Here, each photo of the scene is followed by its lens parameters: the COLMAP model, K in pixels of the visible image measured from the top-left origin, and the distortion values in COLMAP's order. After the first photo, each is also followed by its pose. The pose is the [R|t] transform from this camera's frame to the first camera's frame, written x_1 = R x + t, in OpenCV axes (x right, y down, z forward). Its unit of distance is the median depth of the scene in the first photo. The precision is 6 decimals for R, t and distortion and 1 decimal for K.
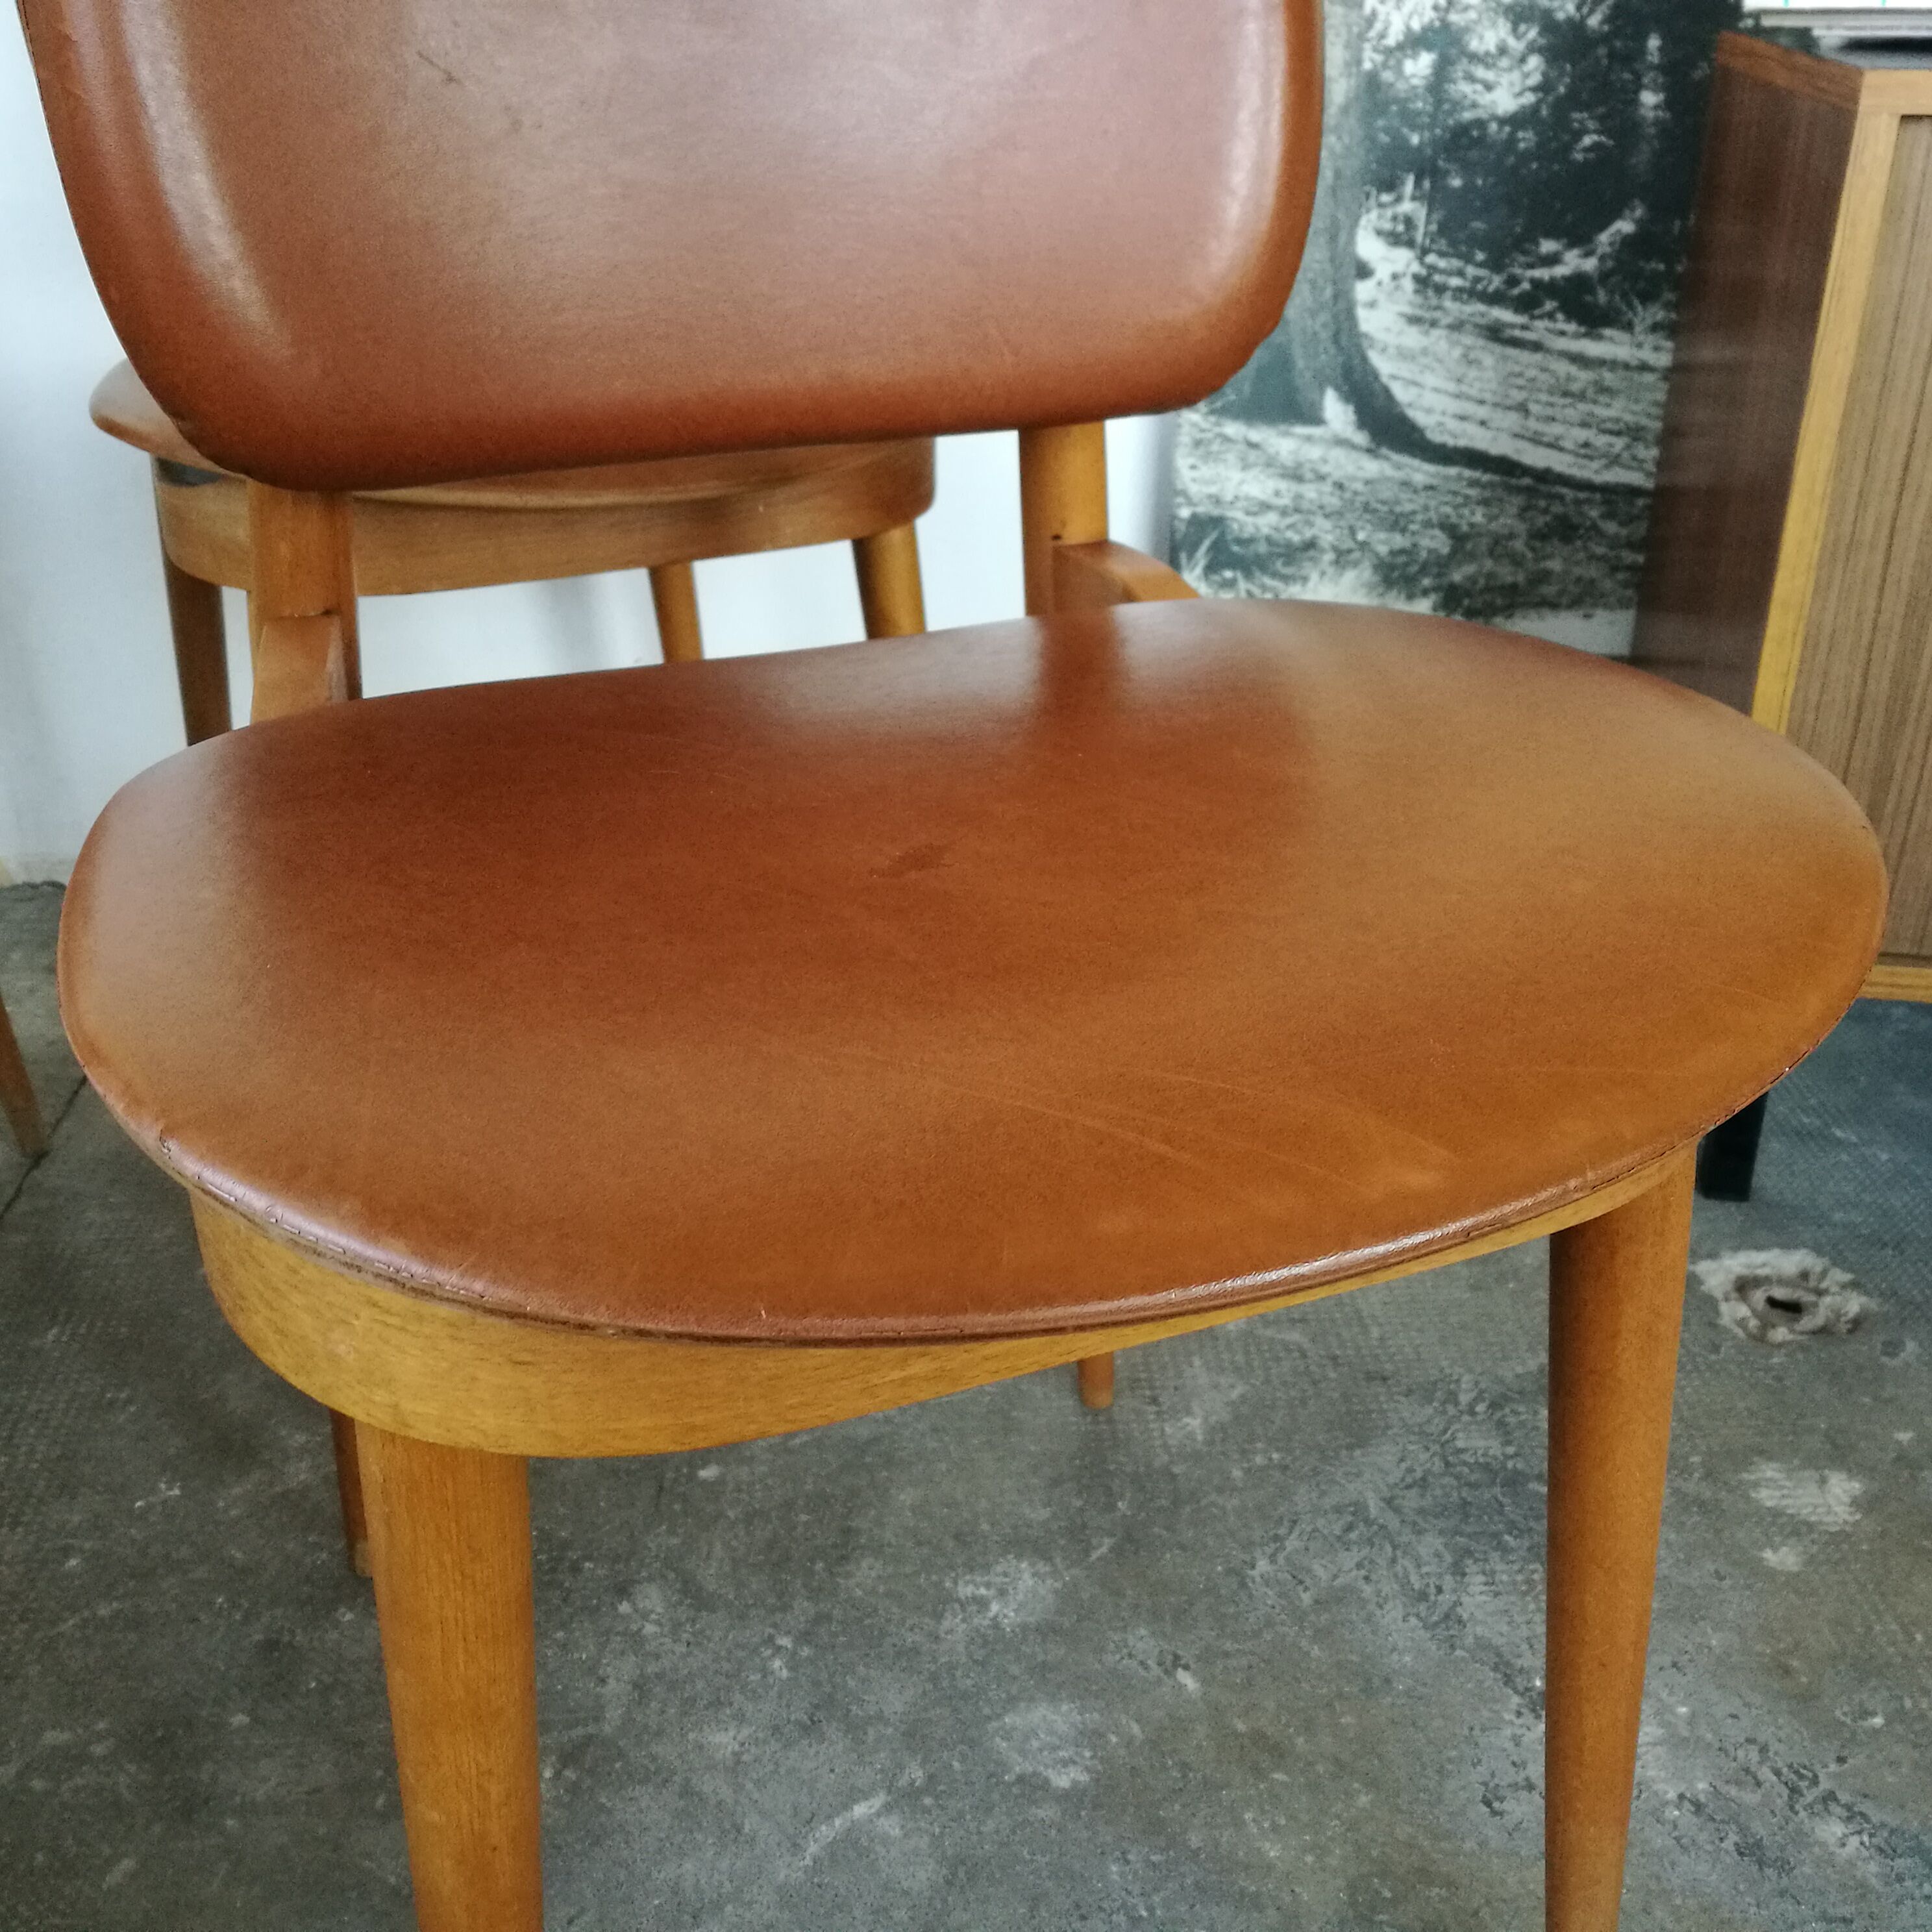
lens RADIAL K [[1991.9, 0, 974.4], [0, 1991.9, 983.4], [0, 0, 1]] dist [-0.012012, 0.000000]
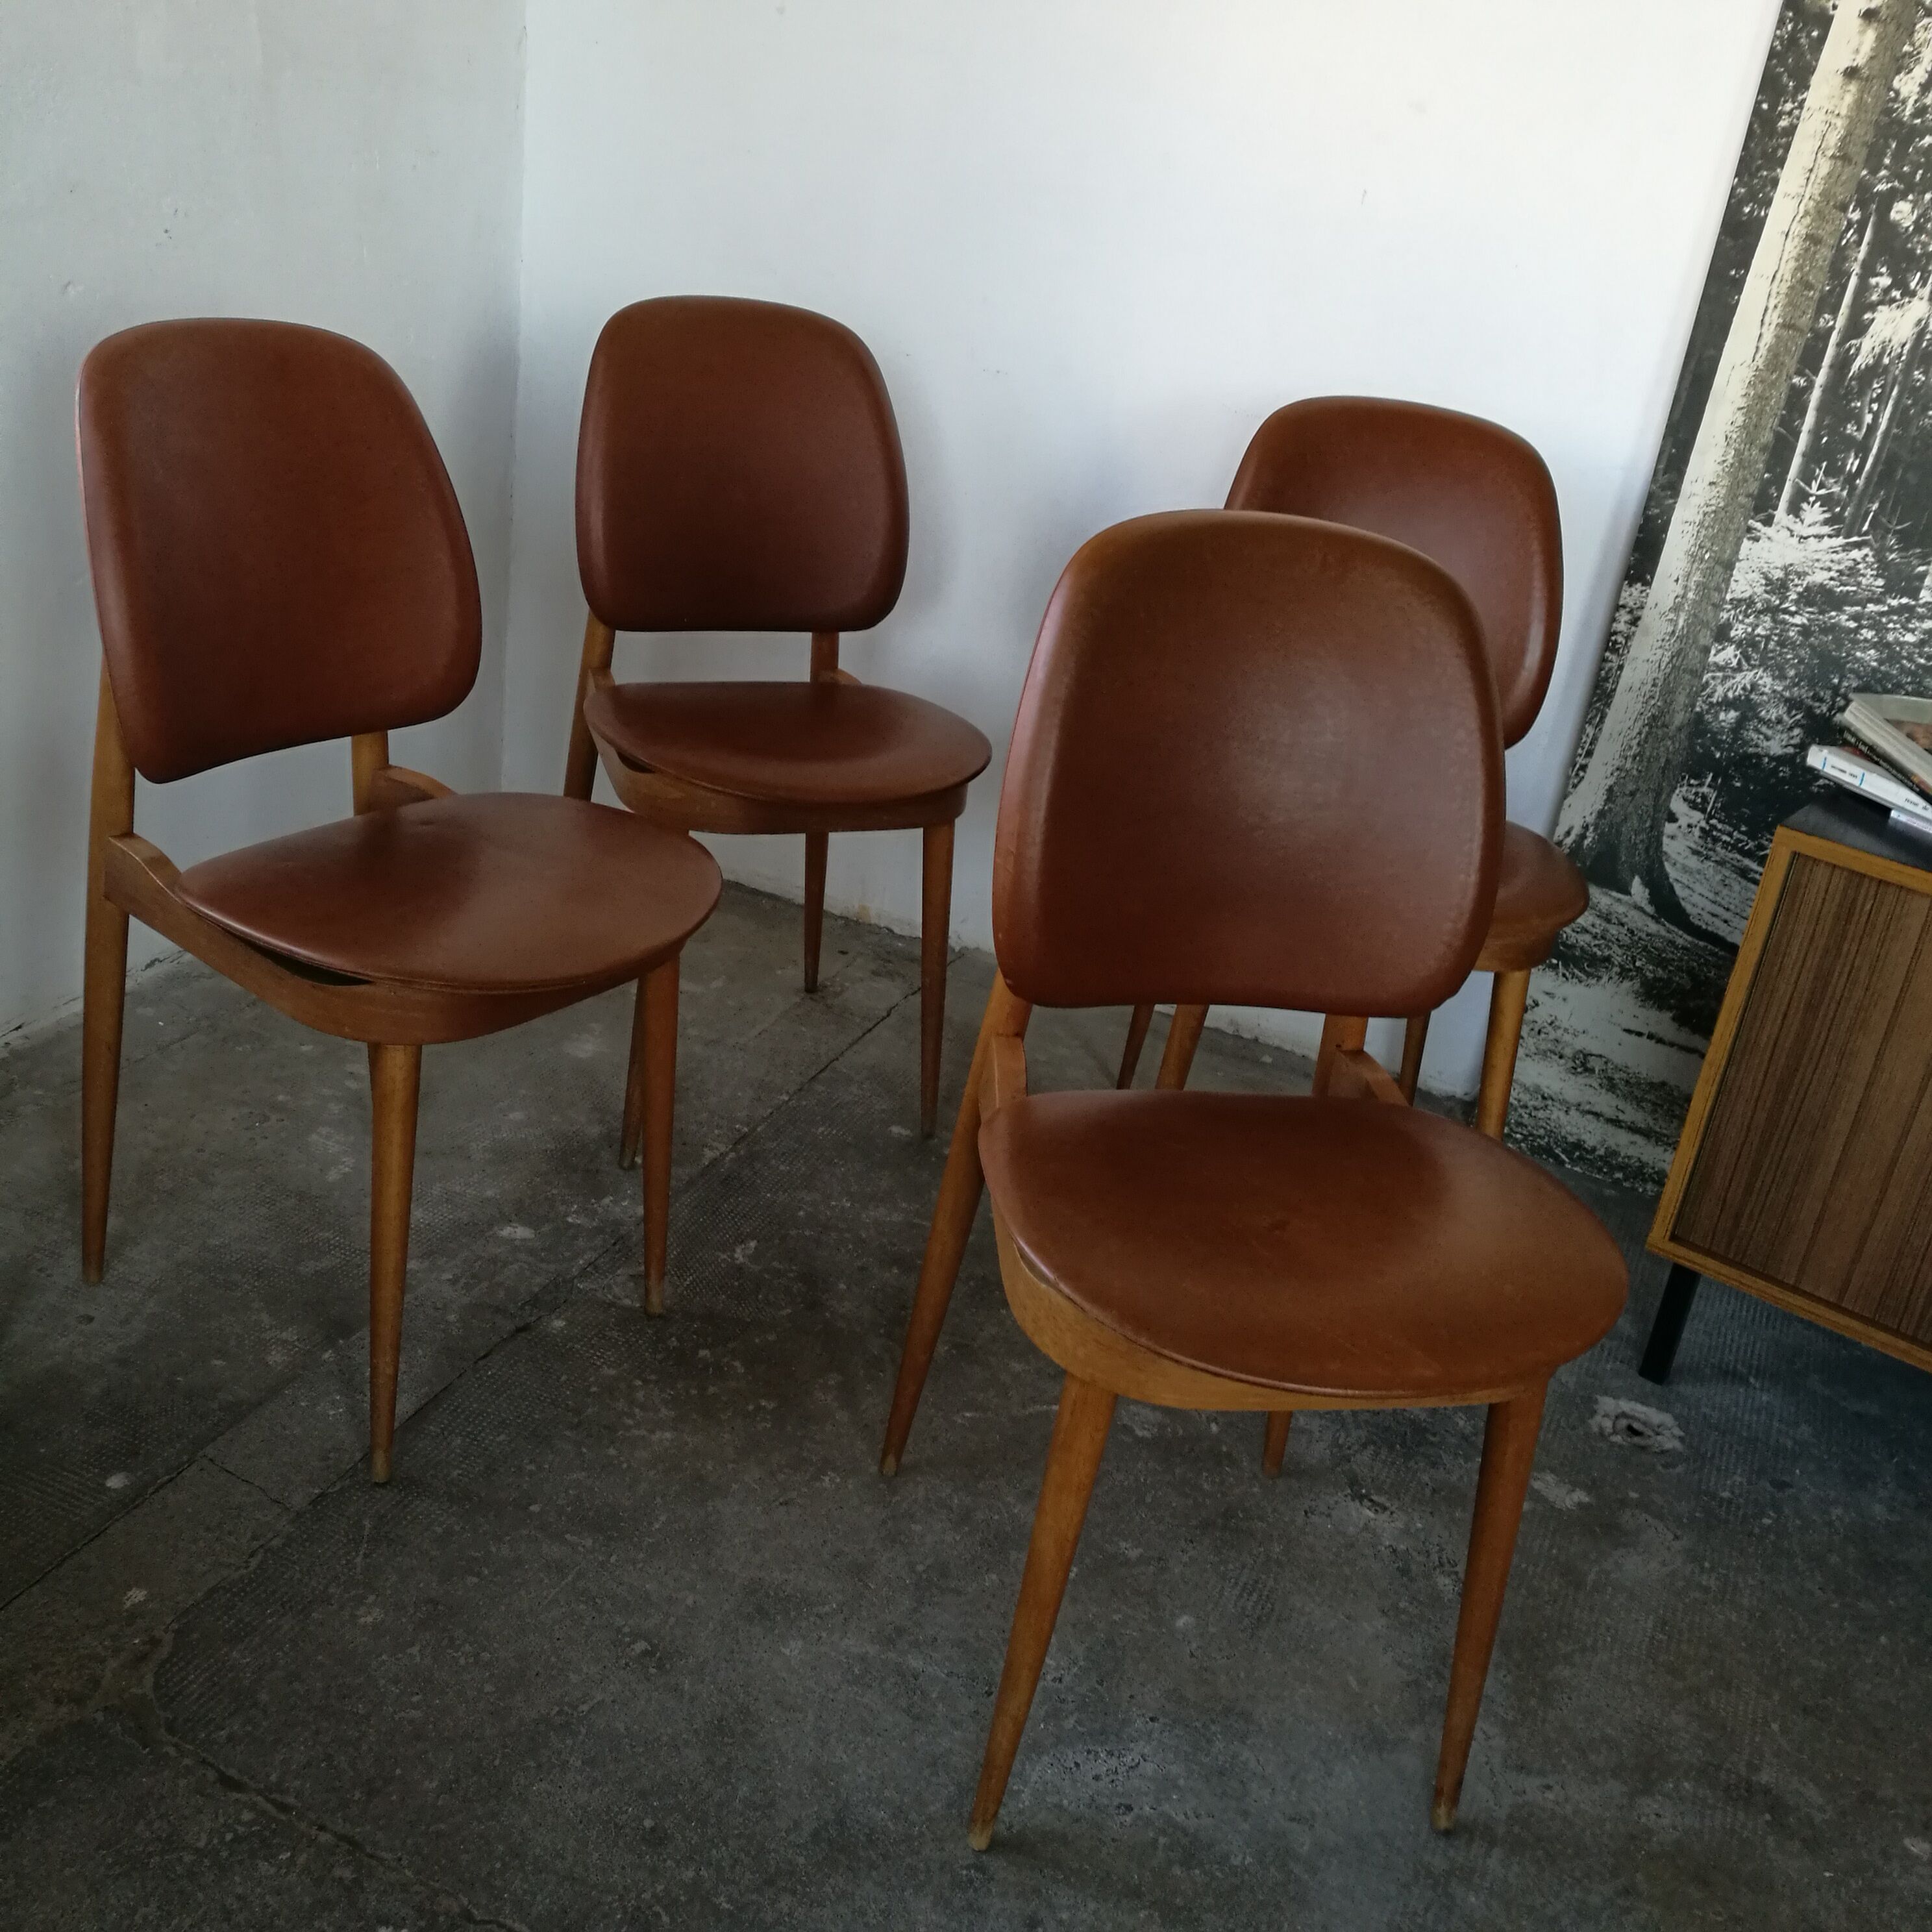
lens RADIAL K [[1991.9, 0, 946.0], [0, 1991.9, 962.4], [0, 0, 1]] dist [-0.012012, 0.000000]
pose [[0.875701, 0.298431, -0.379587, 0.487763], [-0.333306, 0.942402, -0.028016, 0.021035], [0.349363, 0.151052, 0.924732, -1.132320]]
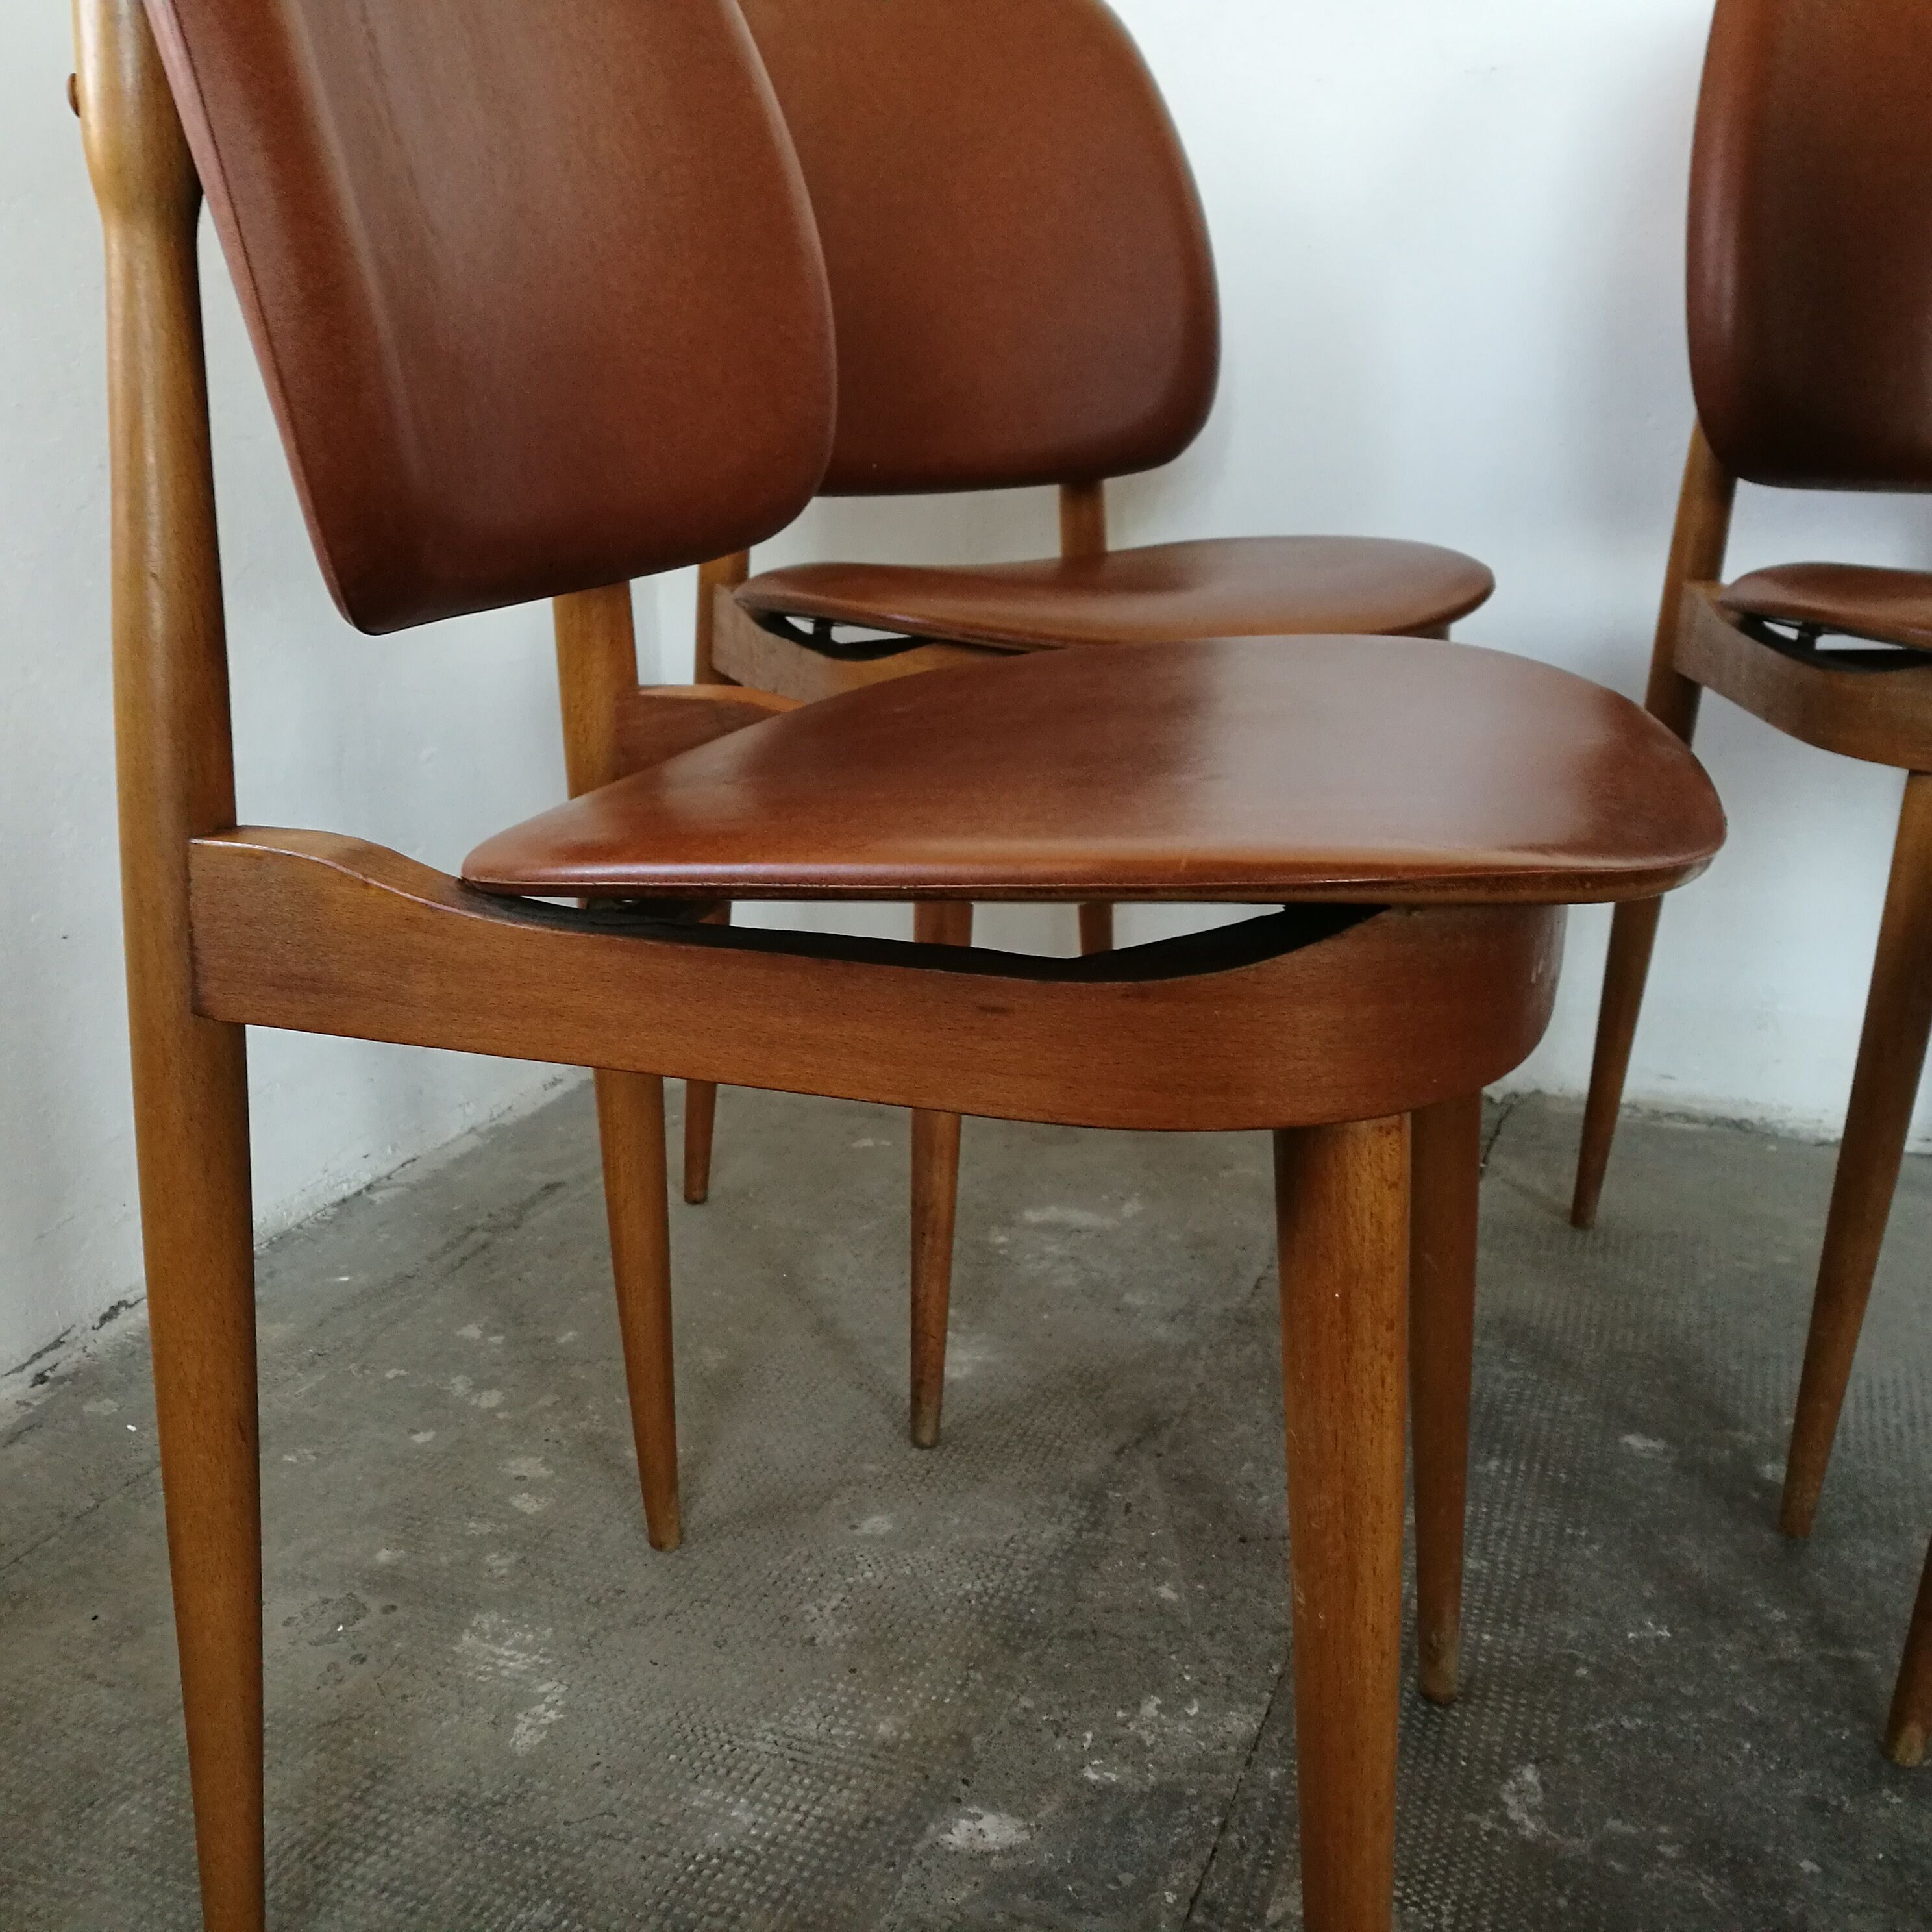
lens RADIAL K [[1991.9, 0, 967.9], [0, 1991.9, 987.2], [0, 0, 1]] dist [-0.012012, 0.000000]
pose [[0.900408, 0.126305, -0.416307, -0.353568], [-0.199915, 0.970034, -0.138083, 0.152314], [0.386392, 0.207557, 0.898678, -0.113103]]
